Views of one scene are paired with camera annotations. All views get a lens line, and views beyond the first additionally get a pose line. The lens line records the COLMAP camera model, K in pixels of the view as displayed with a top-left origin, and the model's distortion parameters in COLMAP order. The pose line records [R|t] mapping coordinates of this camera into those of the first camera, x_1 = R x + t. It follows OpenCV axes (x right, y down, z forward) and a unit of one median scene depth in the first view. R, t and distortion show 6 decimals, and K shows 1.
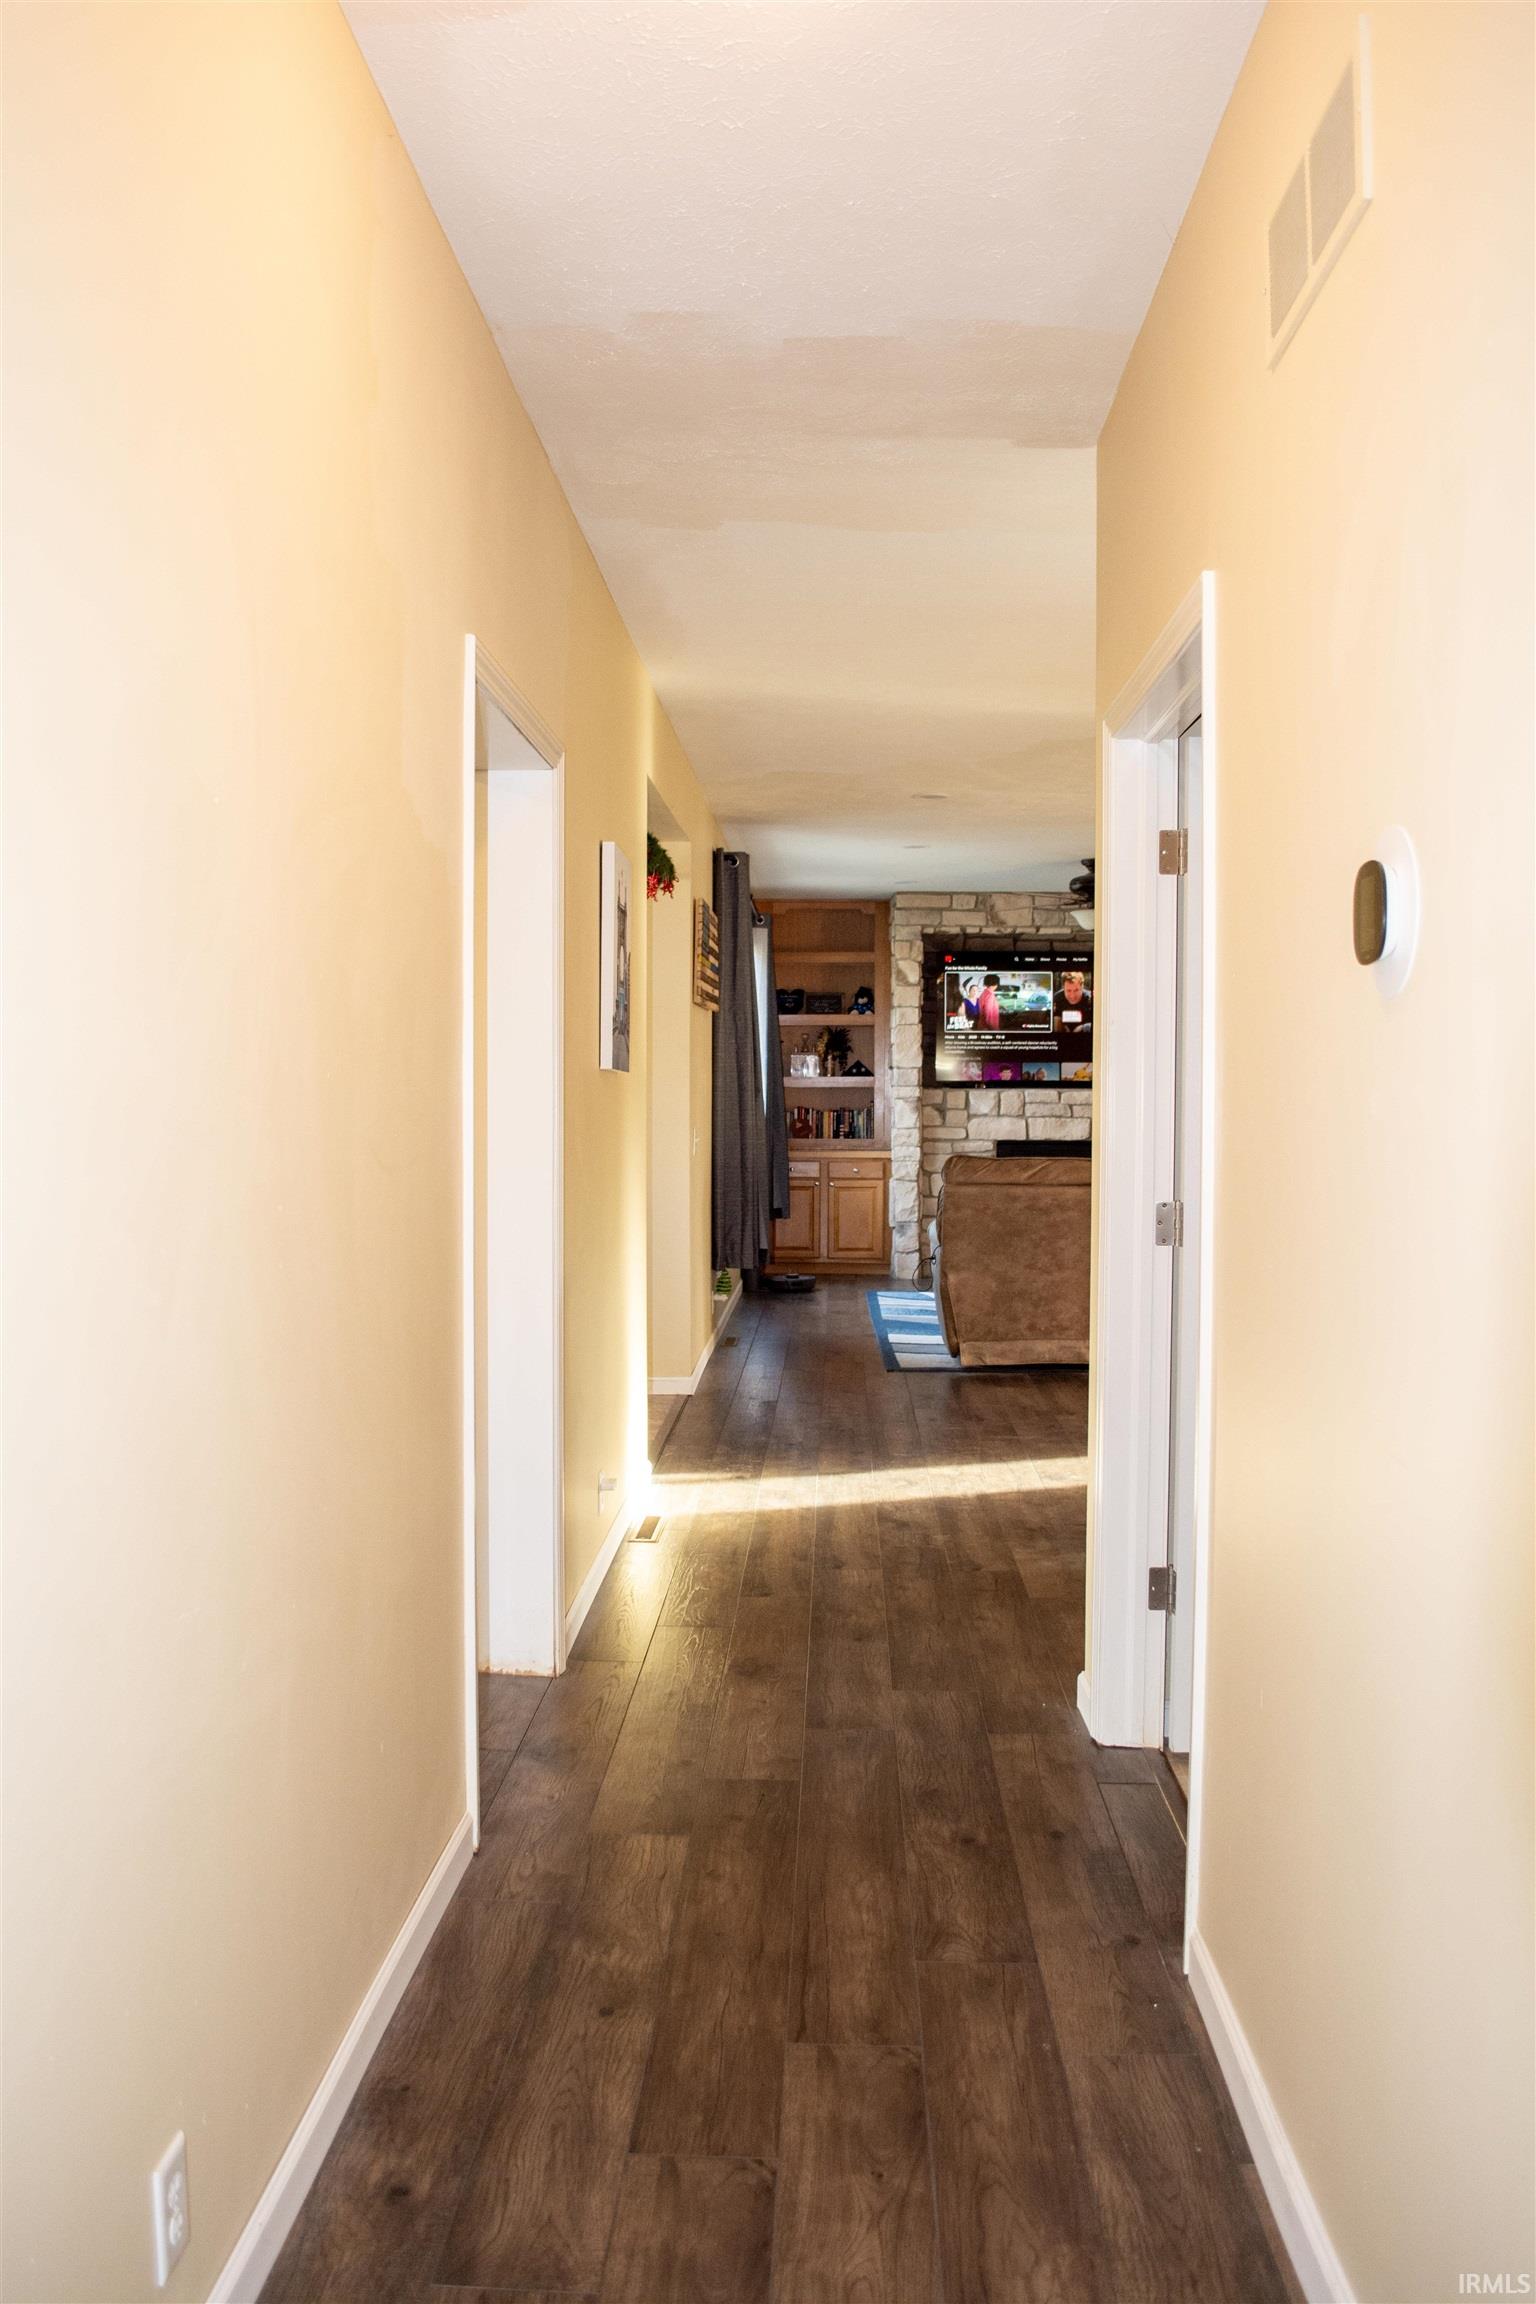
lens RADIAL K [[1880.1, 0, 768.0], [0, 1880.1, 1152.0], [0, 0, 1]] dist [-0.047306, -0.000718]
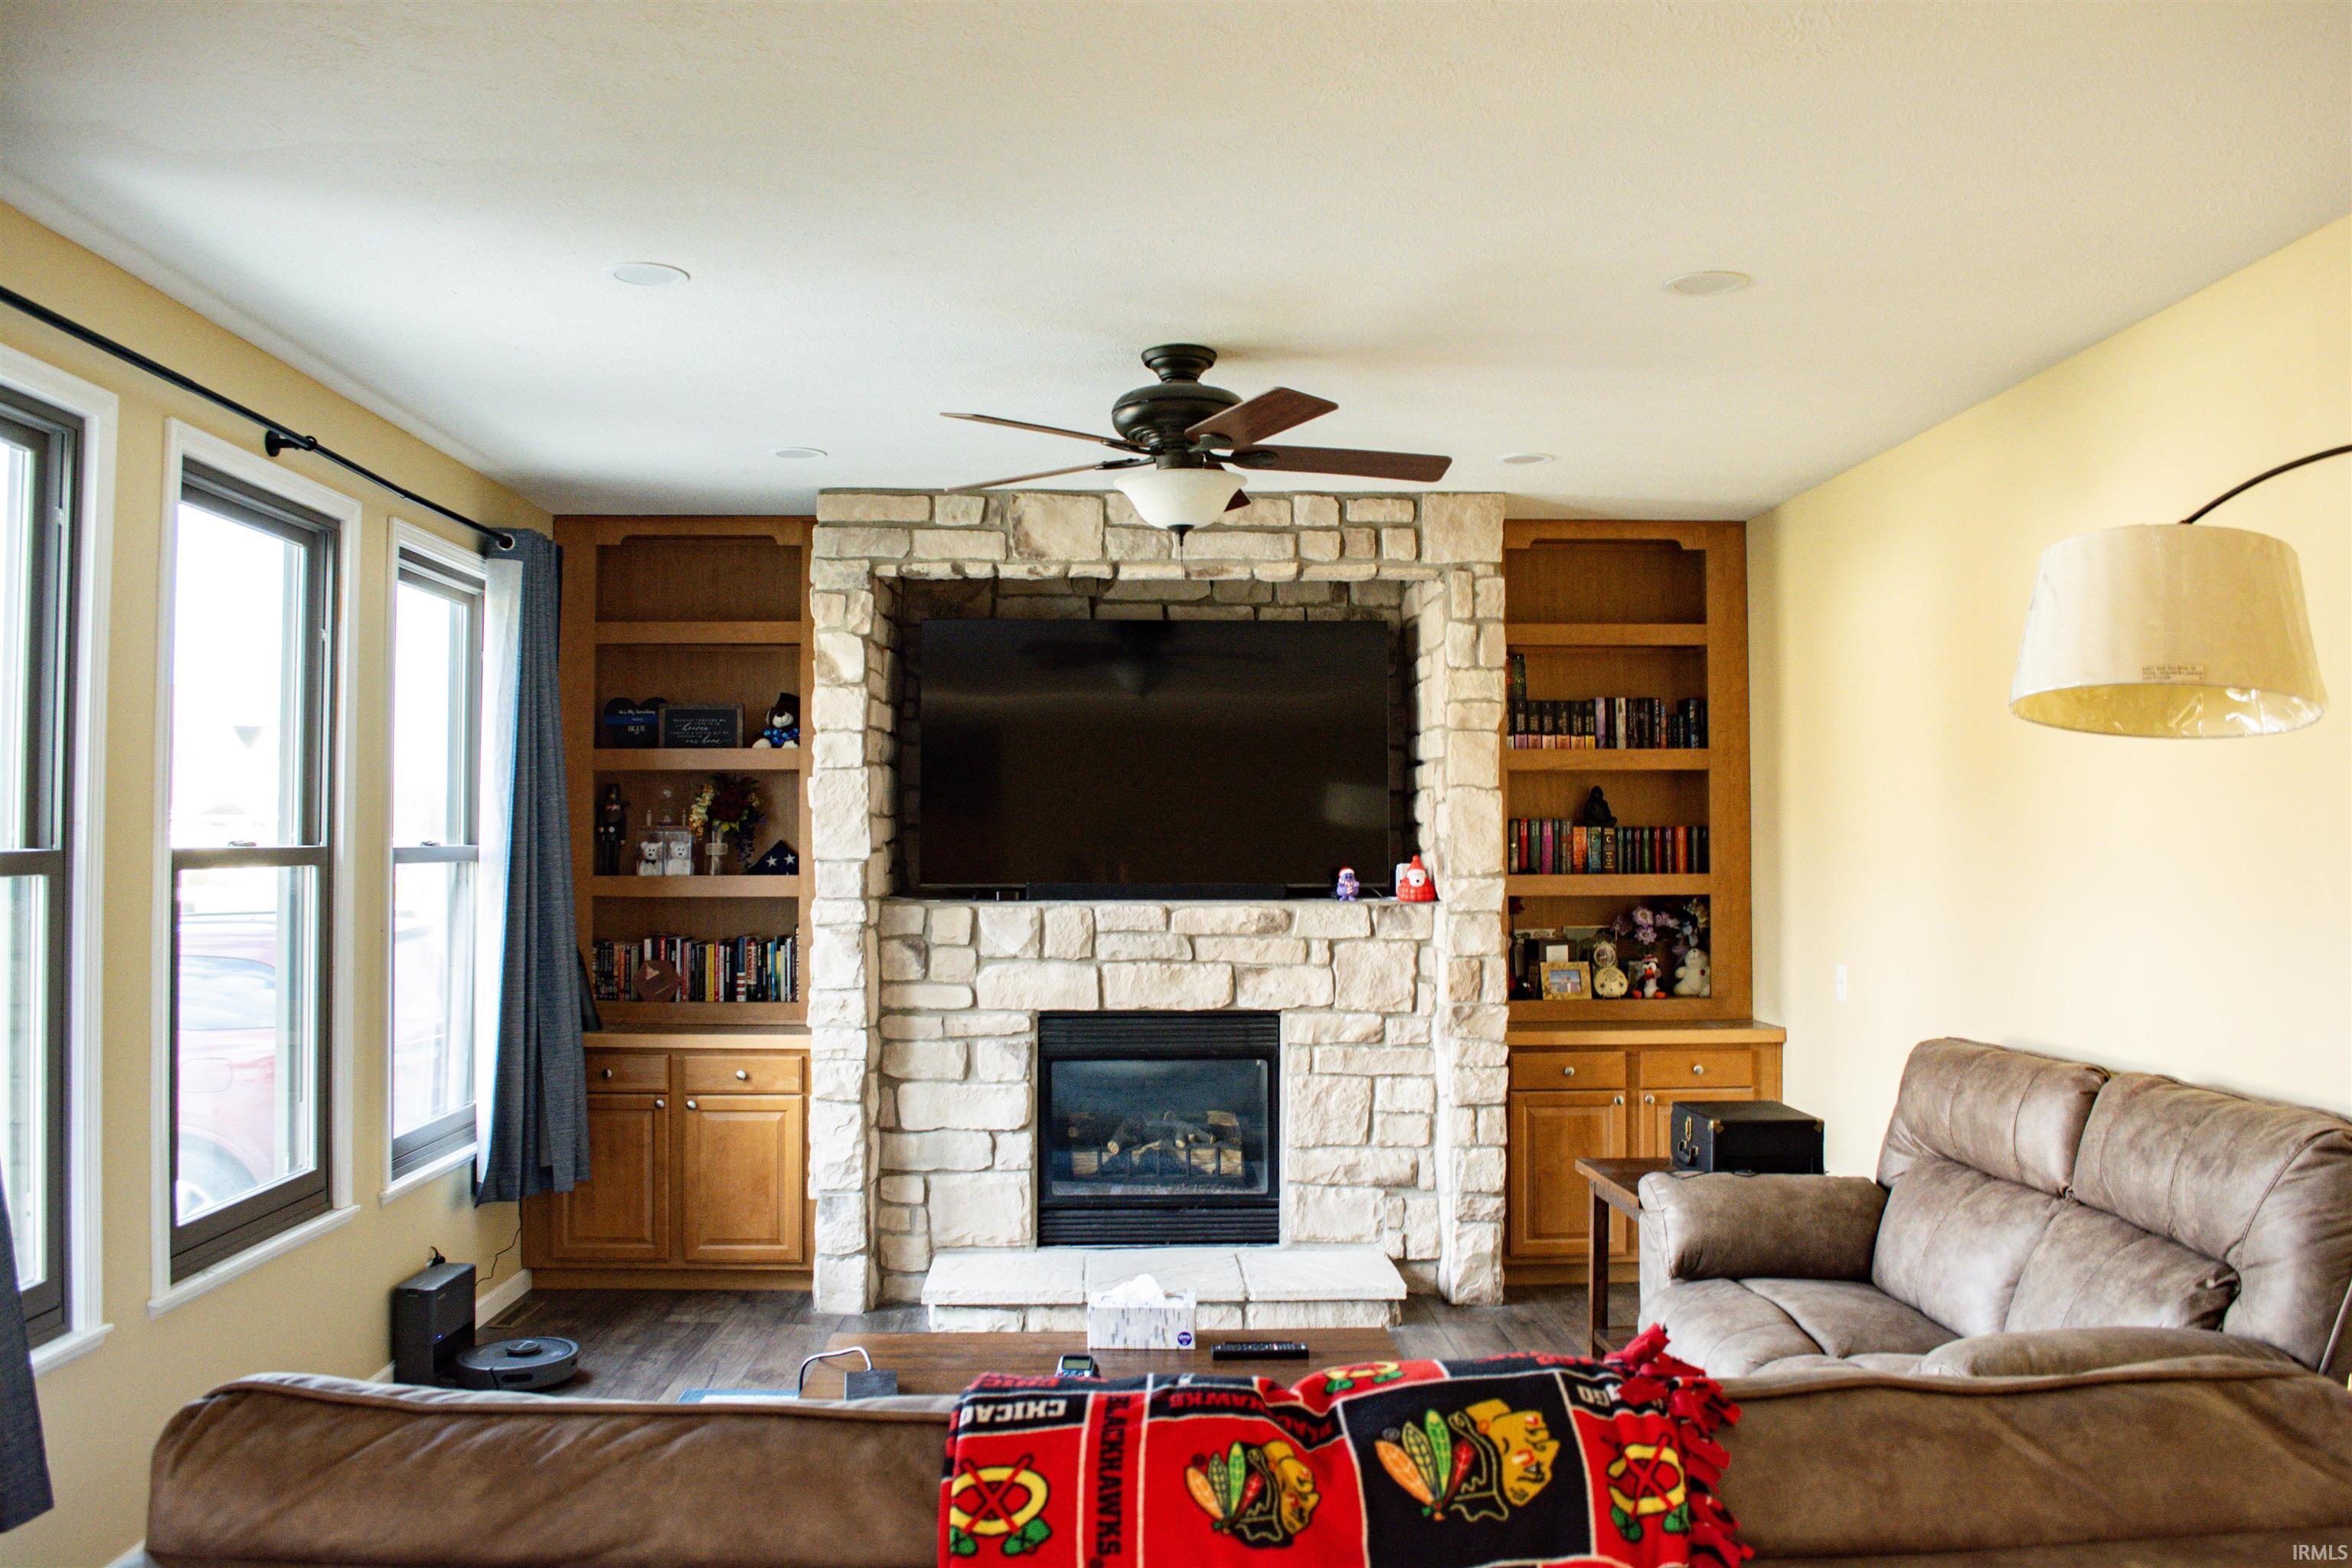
lens RADIAL K [[1919.3, 0, 1176.0], [0, 1919.3, 784.0], [0, 0, 1]] dist [-0.047306, -0.000718]
pose [[0.997632, 0.000097, 0.068782, 0.123722], [0.003973, 0.998248, -0.059038, -0.034949], [-0.068667, 0.059171, 0.995883, 0.510471]]
